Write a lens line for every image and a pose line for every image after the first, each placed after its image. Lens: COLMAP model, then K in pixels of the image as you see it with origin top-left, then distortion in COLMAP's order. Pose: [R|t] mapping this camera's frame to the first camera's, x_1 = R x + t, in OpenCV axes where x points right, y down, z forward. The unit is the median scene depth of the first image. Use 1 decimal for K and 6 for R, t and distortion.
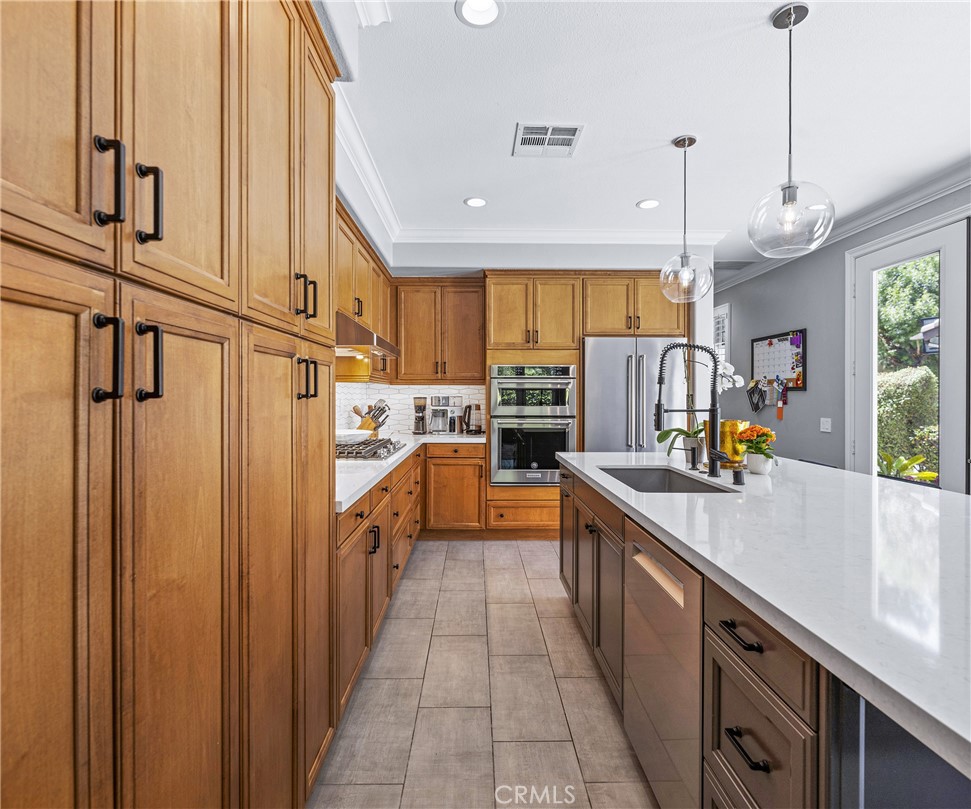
lens RADIAL K [[479.4, 0, 485.3], [0, 479.4, 400.8], [0, 0, 1]] dist [-0.003583, -0.000438]
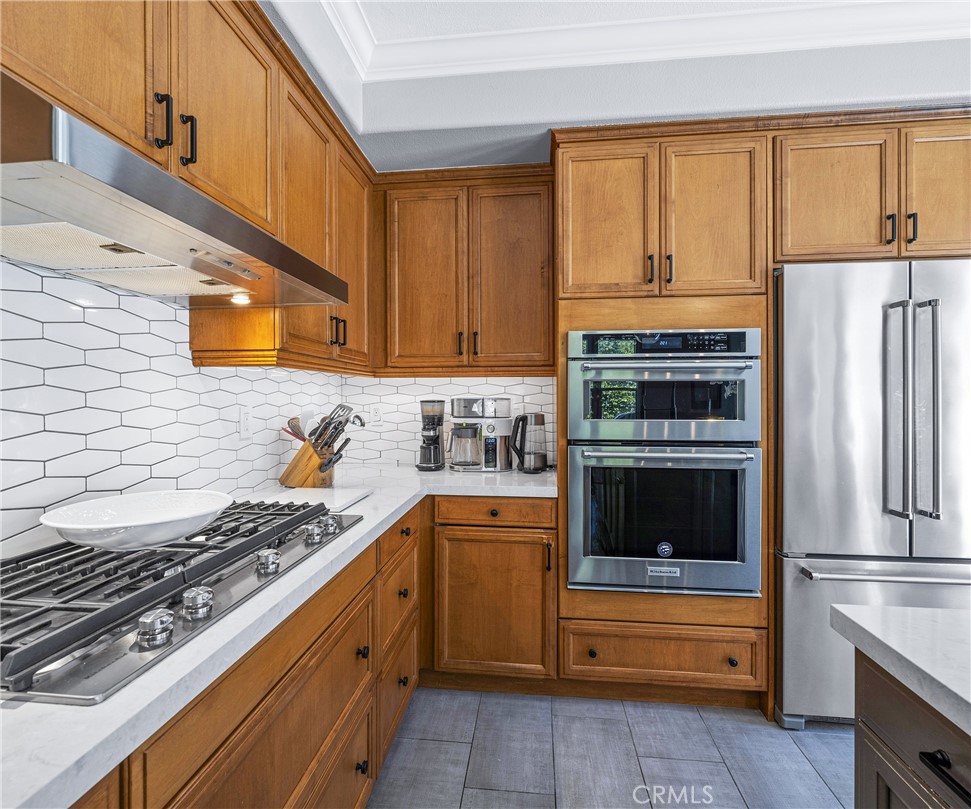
lens RADIAL K [[479.4, 0, 485.3], [0, 479.4, 400.8], [0, 0, 1]] dist [-0.003583, -0.000438]
pose [[0.992533, -0.002456, -0.121954, -0.011656], [0.001829, 0.999985, -0.005248, -0.004656], [0.121965, 0.004986, 0.992522, 0.521427]]
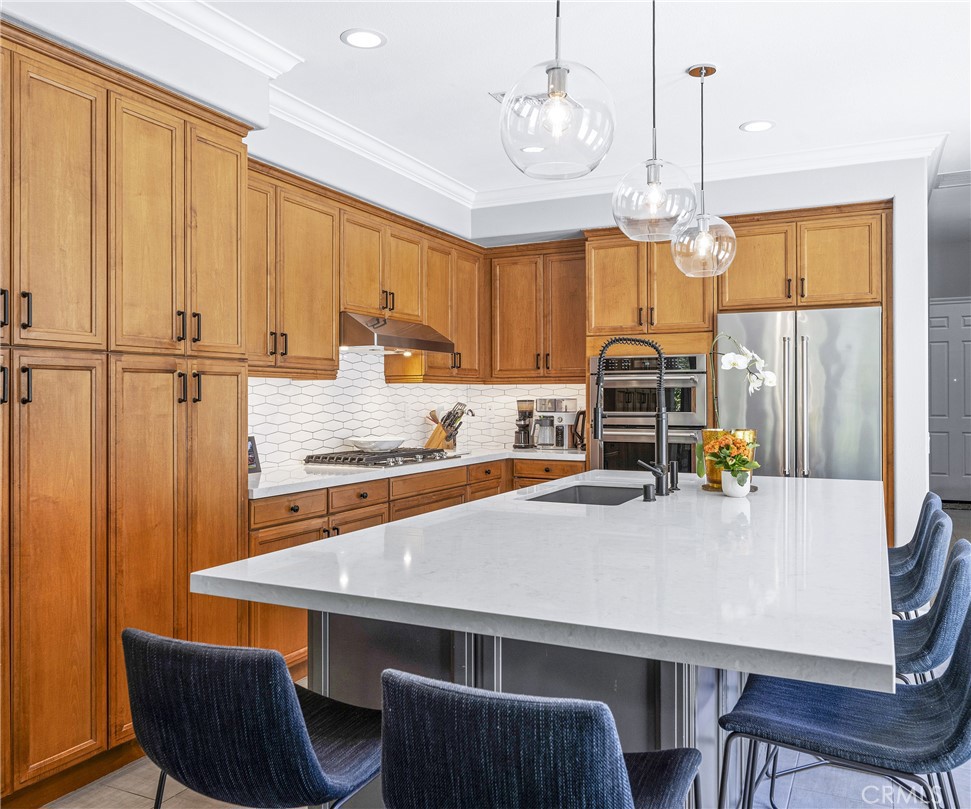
lens RADIAL K [[808.0, 0, 485.5], [0, 808.0, 404.5], [0, 0, 1]] dist [0.002179, 0.000475]
pose [[0.894159, -0.000161, -0.447749, 0.427722], [-0.000400, 0.999999, -0.001158, 0.001102], [0.447748, 0.001214, 0.894159, -0.202661]]
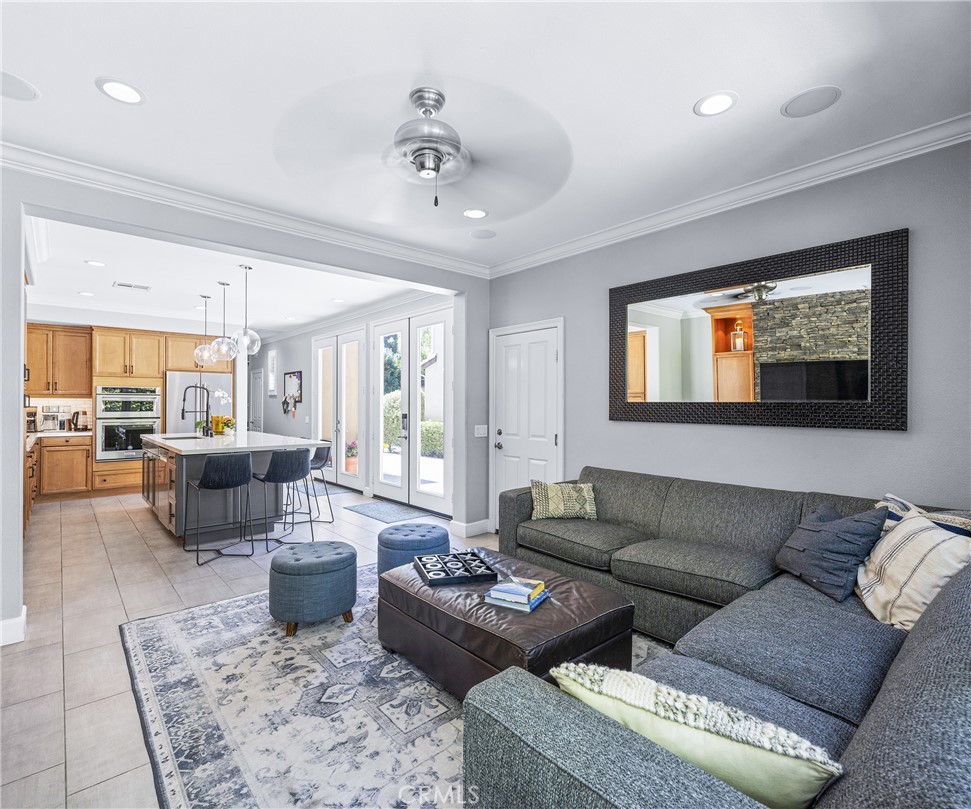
lens RADIAL K [[479.4, 0, 485.3], [0, 479.4, 400.8], [0, 0, 1]] dist [-0.003583, -0.000438]
pose [[0.757912, 0.004264, 0.652343, -0.045007], [0.005832, 0.999894, -0.013312, 0.002829], [-0.652331, 0.013893, 0.757807, -1.036419]]
